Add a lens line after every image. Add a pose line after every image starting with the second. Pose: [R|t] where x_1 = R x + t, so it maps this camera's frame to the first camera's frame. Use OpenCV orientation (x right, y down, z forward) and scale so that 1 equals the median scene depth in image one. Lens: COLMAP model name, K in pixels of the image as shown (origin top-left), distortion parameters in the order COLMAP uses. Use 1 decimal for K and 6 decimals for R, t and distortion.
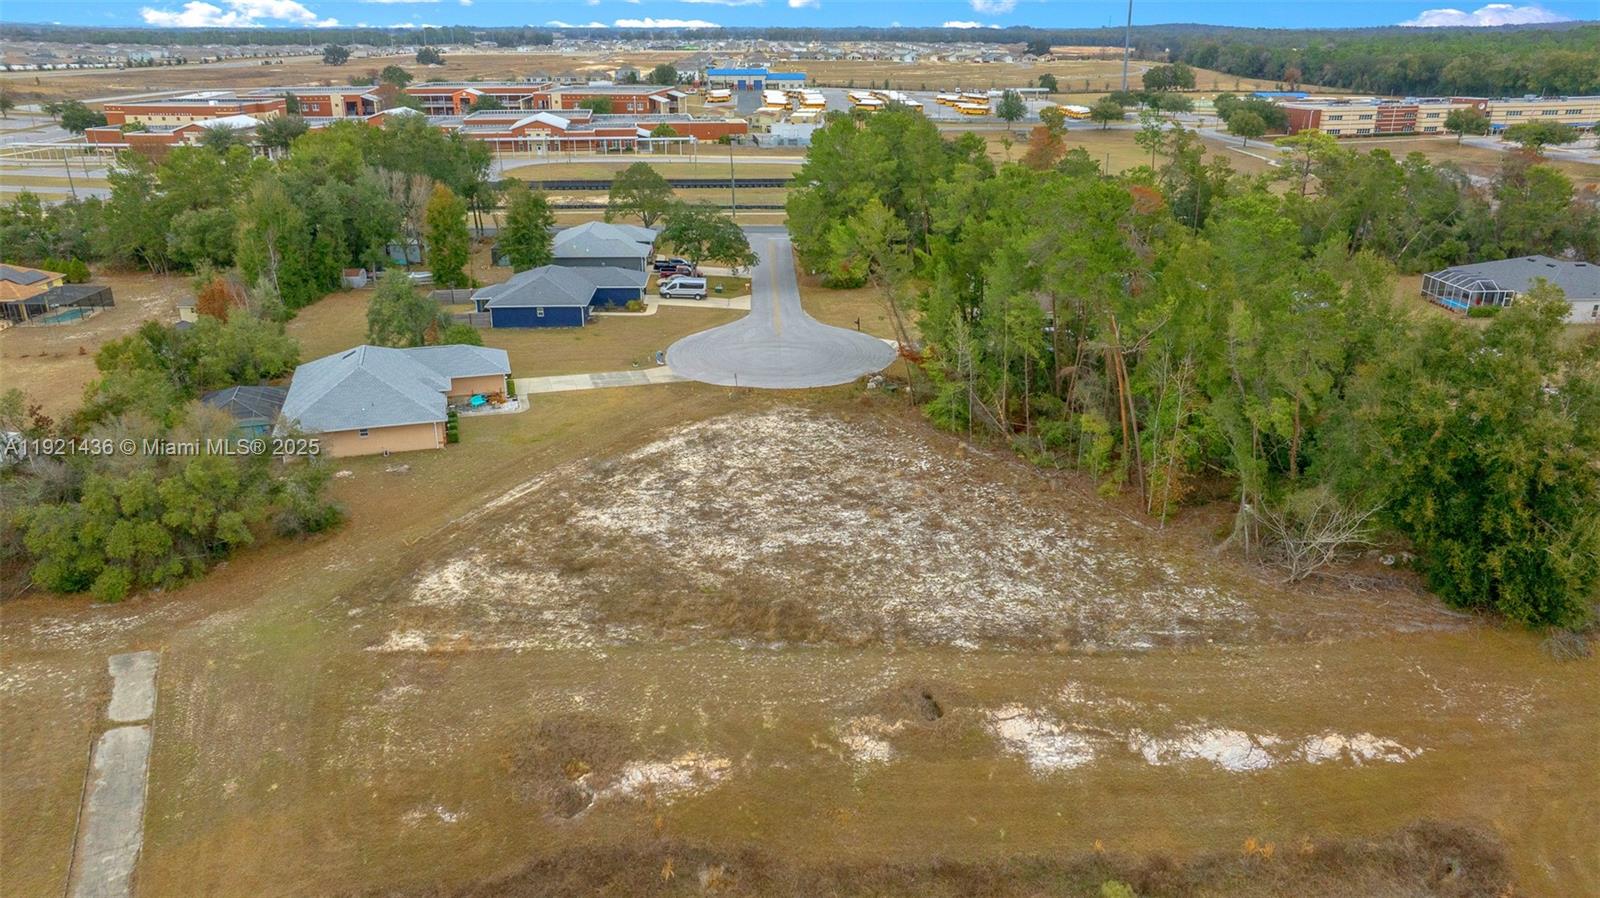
lens RADIAL K [[1121.8, 0, 809.5], [0, 1121.8, 442.7], [0, 0, 1]] dist [-0.026443, 0.017012]
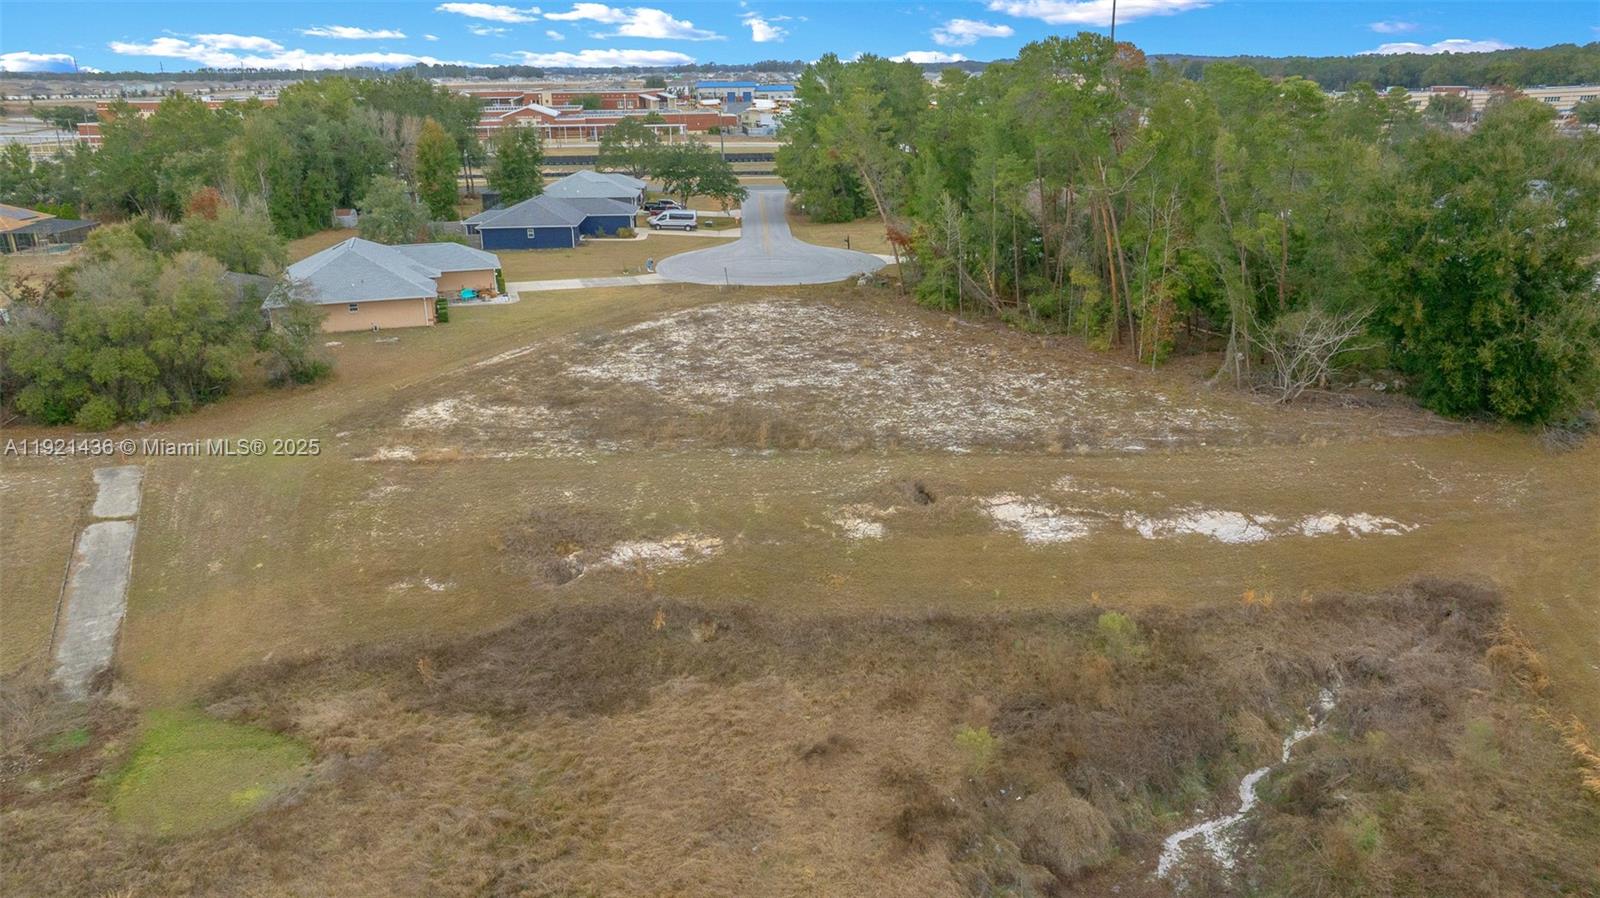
lens RADIAL K [[1121.8, 0, 809.6], [0, 1121.8, 444.7], [0, 0, 1]] dist [-0.026443, 0.017012]
pose [[0.999880, -0.014563, 0.005328, 0.002032], [0.014717, 0.999440, -0.030059, 0.170735], [-0.004887, 0.030134, 0.999534, 0.005058]]
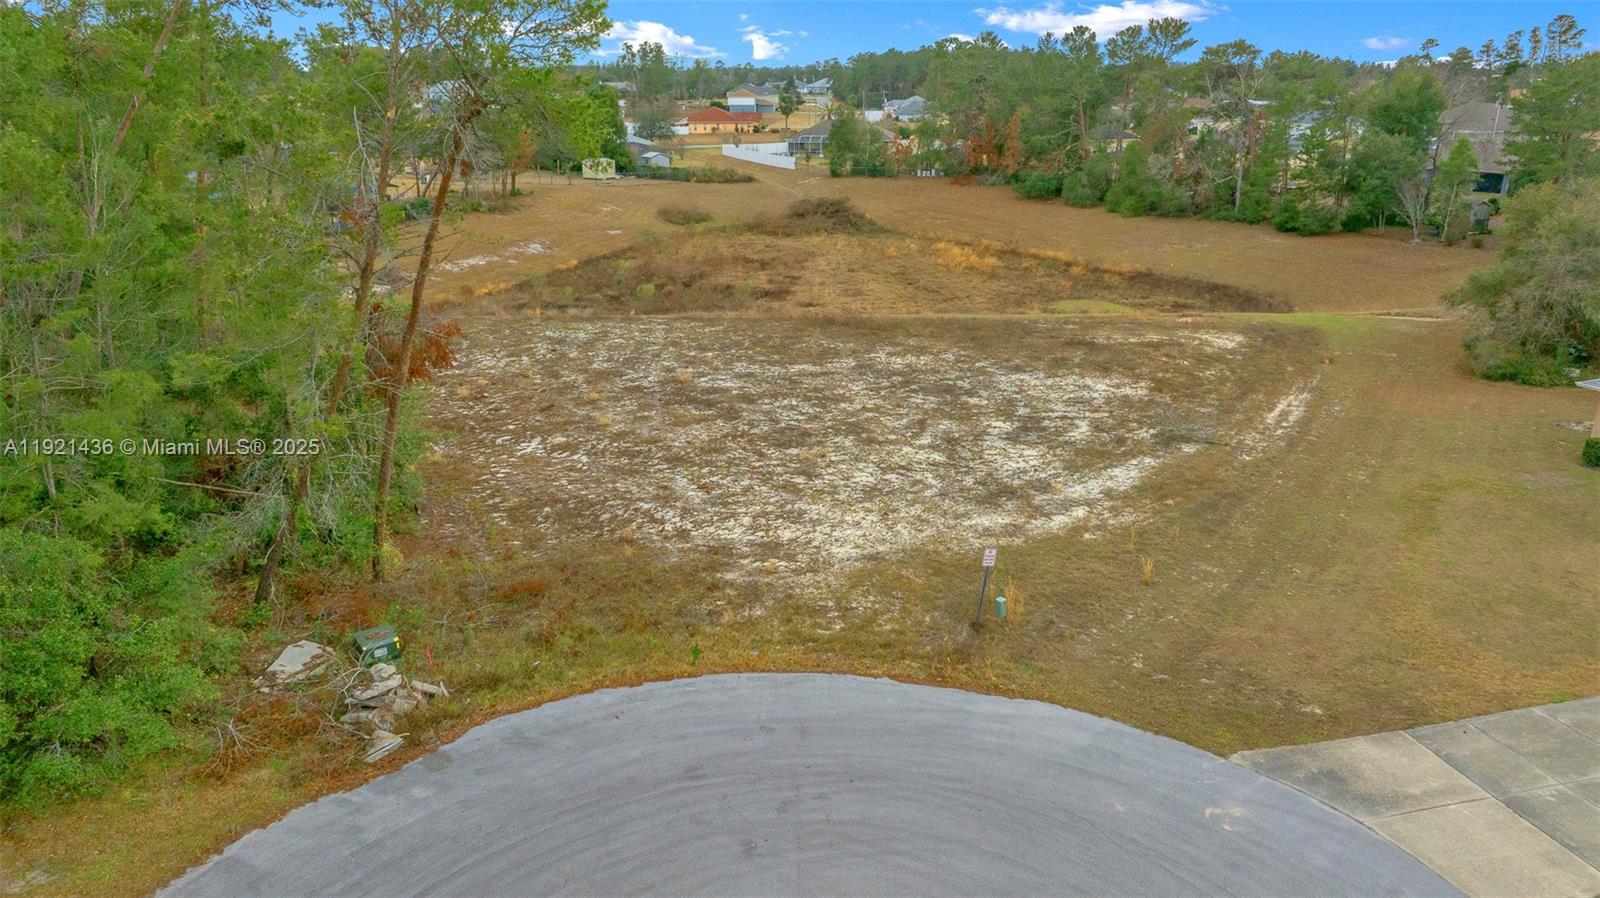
lens RADIAL K [[1121.8, 0, 805.0], [0, 1121.8, 464.2], [0, 0, 1]] dist [-0.026443, 0.017012]
pose [[-0.998460, -0.018734, 0.052226, -0.048642], [0.018865, 0.770572, 0.637074, -0.325612], [-0.052178, 0.637078, -0.769031, 1.590212]]
